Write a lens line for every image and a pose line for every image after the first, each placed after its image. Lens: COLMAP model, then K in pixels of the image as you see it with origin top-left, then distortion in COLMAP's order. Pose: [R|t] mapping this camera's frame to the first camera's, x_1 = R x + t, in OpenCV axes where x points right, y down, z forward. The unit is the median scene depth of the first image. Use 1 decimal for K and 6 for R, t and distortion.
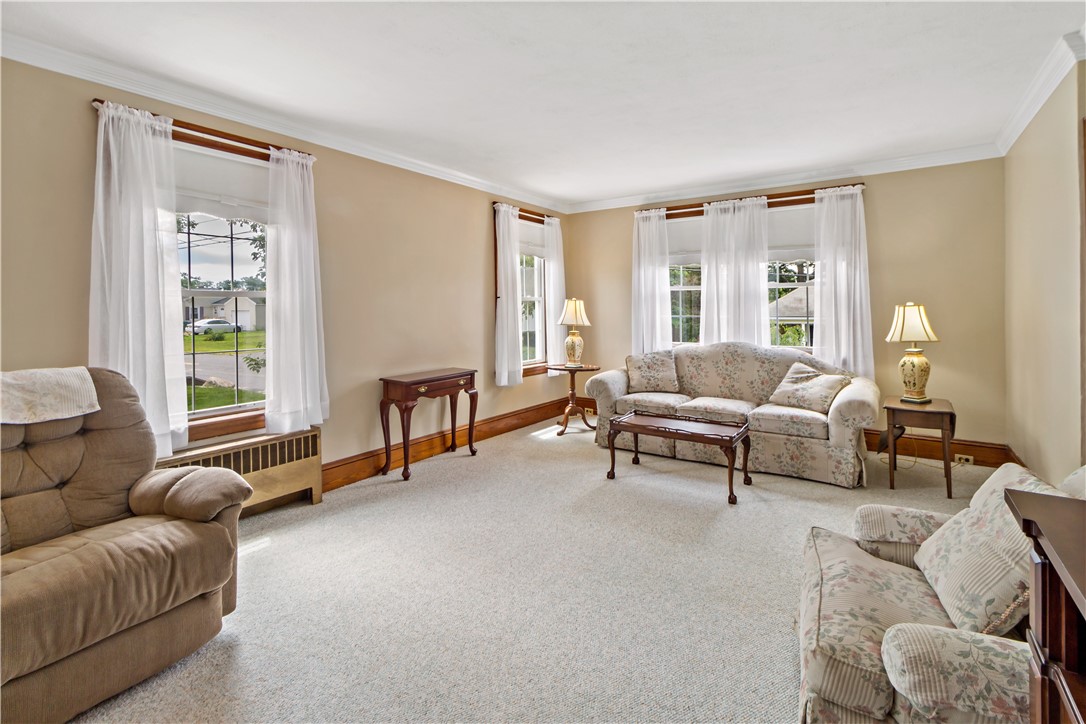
lens RADIAL K [[501.3, 0, 539.7], [0, 501.3, 308.6], [0, 0, 1]] dist [0.004806, 0.000163]
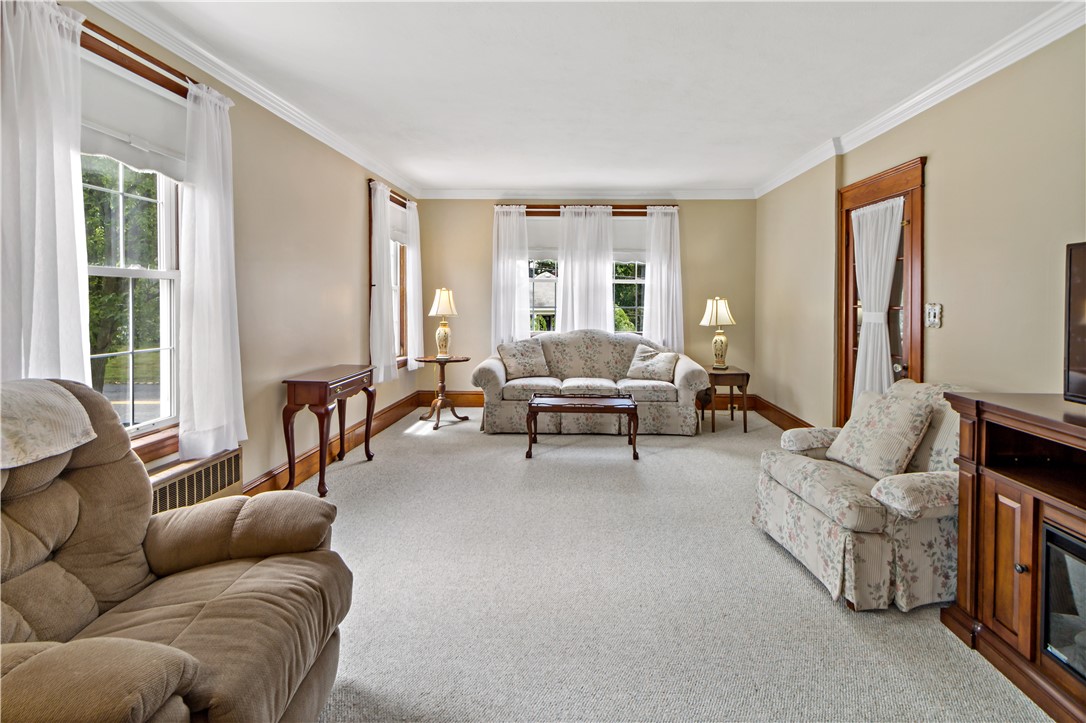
lens RADIAL K [[521.0, 0, 571.6], [0, 521.0, 304.2], [0, 0, 1]] dist [0.002156, 0.000916]
pose [[0.835239, 0.005585, 0.549859, -0.345717], [-0.010226, 0.999933, 0.005376, 0.003494], [-0.549792, -0.010113, 0.835240, 0.020738]]
